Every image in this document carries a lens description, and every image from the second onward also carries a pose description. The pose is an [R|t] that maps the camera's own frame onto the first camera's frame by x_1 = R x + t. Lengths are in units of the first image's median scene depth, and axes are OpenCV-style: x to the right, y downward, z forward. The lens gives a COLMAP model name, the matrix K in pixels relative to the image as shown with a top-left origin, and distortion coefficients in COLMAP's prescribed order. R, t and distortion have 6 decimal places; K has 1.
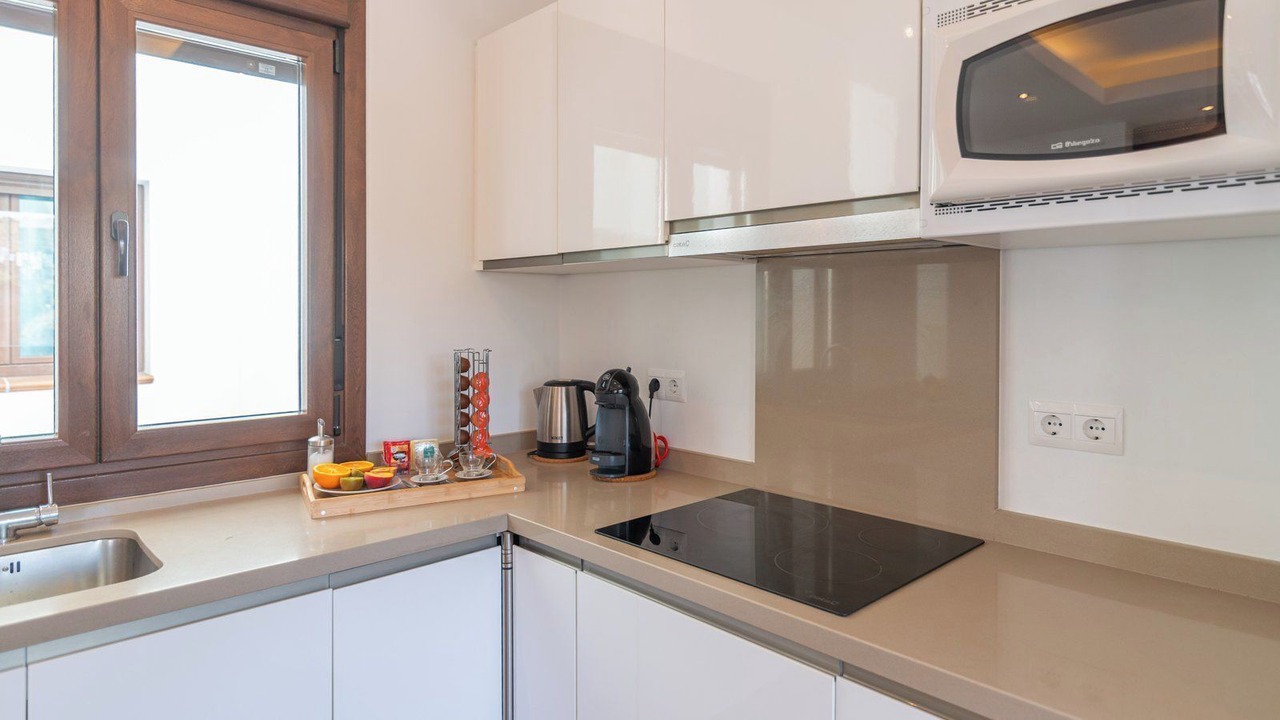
lens RADIAL K [[737.5, 0, 636.0], [0, 737.5, 315.5], [0, 0, 1]] dist [-0.000020, -0.000039]
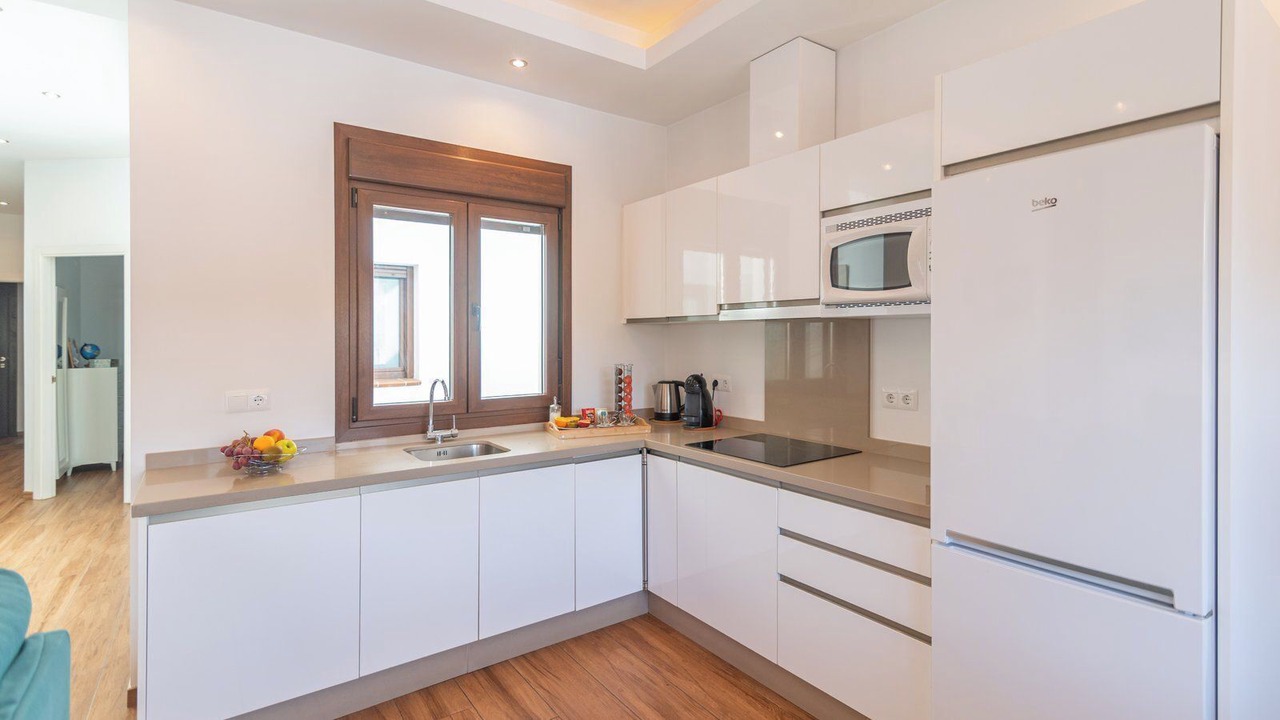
lens RADIAL K [[599.4, 0, 632.8], [0, 599.4, 339.7], [0, 0, 1]] dist [0.001544, 0.000067]
pose [[0.990507, -0.001629, -0.137449, 0.029437], [0.001542, 0.999999, -0.000735, -0.020019], [0.137450, 0.000516, 0.990509, -0.631543]]
